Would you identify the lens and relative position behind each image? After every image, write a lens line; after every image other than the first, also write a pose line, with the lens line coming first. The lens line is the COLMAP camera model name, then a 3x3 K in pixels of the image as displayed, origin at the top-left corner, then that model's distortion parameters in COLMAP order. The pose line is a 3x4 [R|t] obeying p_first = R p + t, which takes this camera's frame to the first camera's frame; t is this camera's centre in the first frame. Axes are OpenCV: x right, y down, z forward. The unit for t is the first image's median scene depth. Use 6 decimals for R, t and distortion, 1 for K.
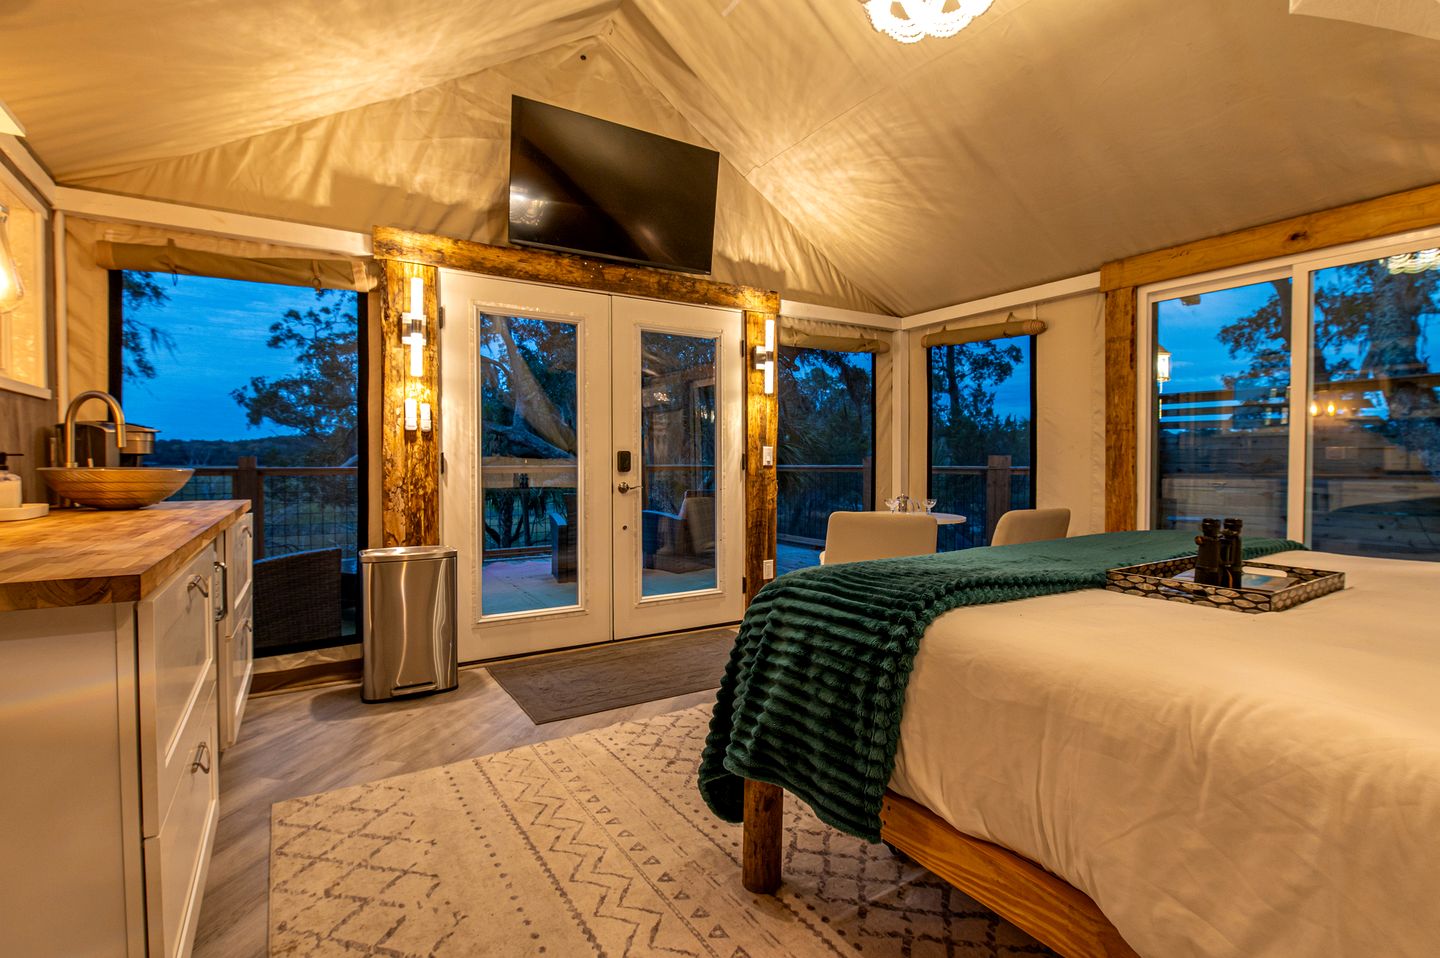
lens RADIAL K [[683.4, 0, 720.0], [0, 683.4, 479.0], [0, 0, 1]] dist [-0.003175, -0.000259]
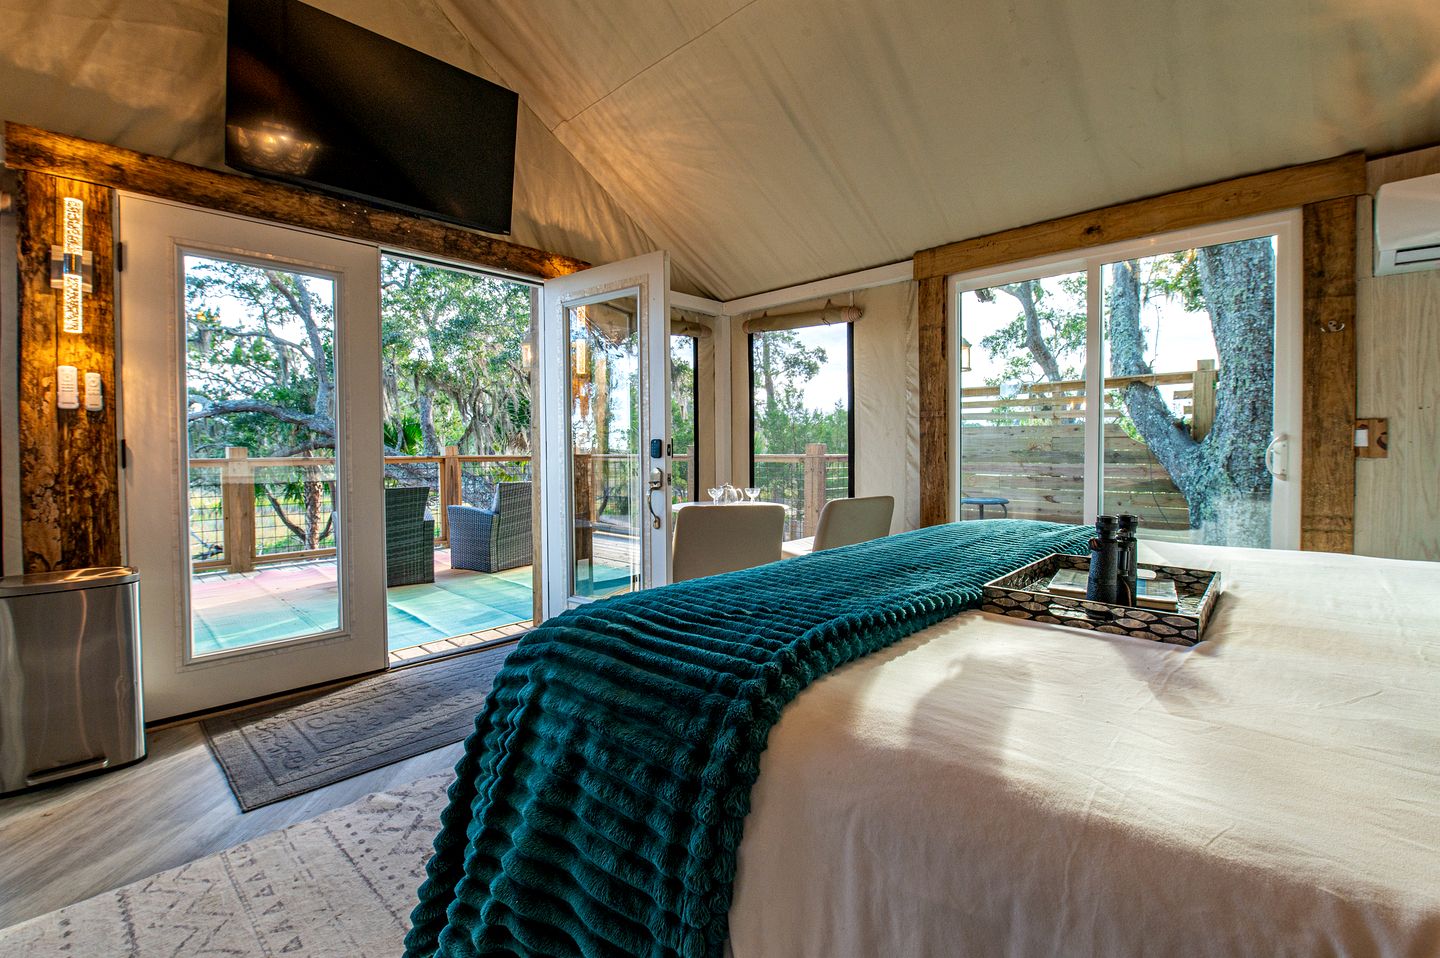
lens RADIAL K [[635.3, 0, 720.0], [0, 635.3, 479.0], [0, 0, 1]] dist [-0.030699, -0.000302]
pose [[0.968317, -0.015618, 0.249235, 0.048109], [0.011118, 0.999749, 0.019454, -0.001765], [-0.249477, -0.016066, 0.968248, 0.182226]]
